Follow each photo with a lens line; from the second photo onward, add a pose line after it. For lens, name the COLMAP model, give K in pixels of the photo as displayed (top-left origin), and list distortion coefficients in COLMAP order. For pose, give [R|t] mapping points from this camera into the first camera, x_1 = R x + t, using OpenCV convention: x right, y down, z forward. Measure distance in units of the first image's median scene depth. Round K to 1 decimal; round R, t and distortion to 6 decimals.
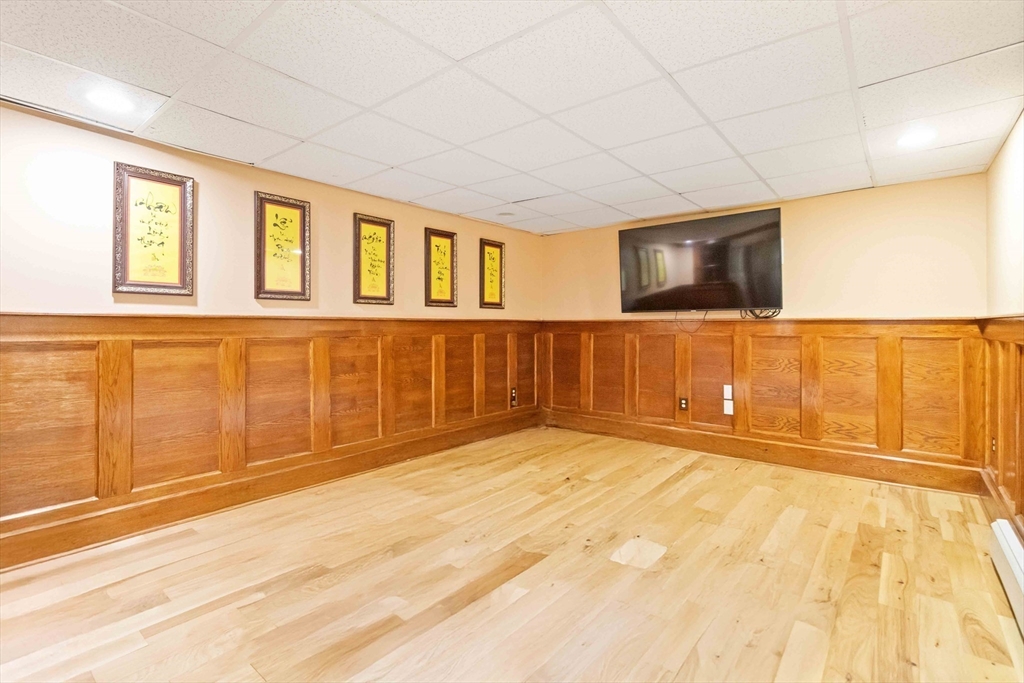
lens RADIAL K [[476.7, 0, 511.7], [0, 476.7, 321.7], [0, 0, 1]] dist [-0.001221, -0.000175]
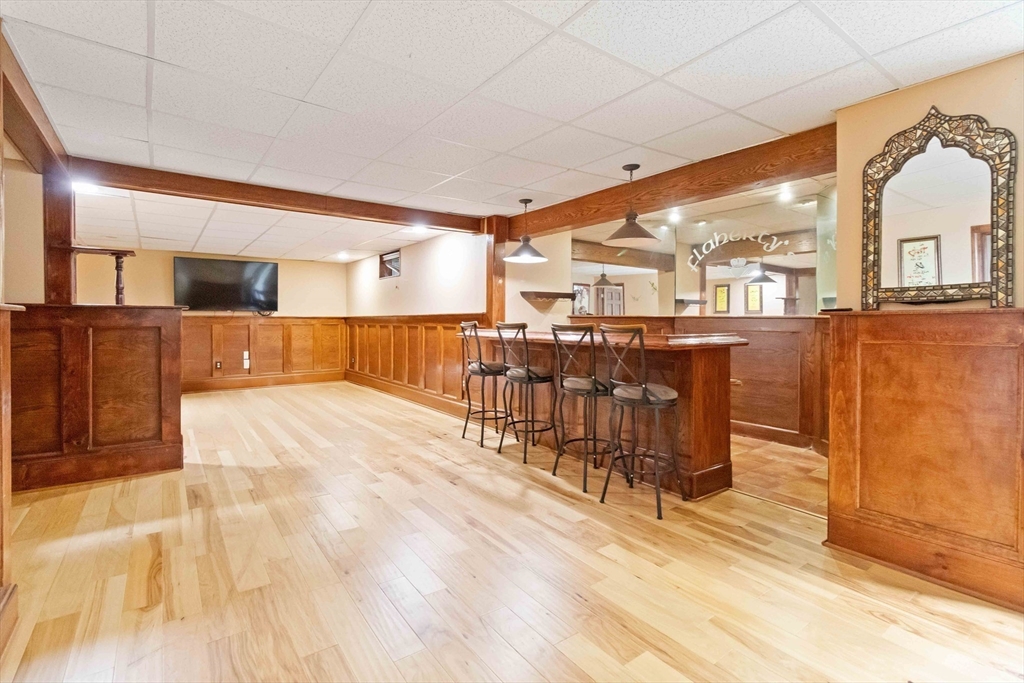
lens RADIAL K [[476.7, 0, 511.7], [0, 476.7, 321.7], [0, 0, 1]] dist [-0.001221, -0.000175]
pose [[0.249978, -0.000044, 0.968251, -1.175777], [-0.009821, 0.999948, 0.002581, 0.002497], [-0.968202, -0.010155, 0.249965, -0.506701]]
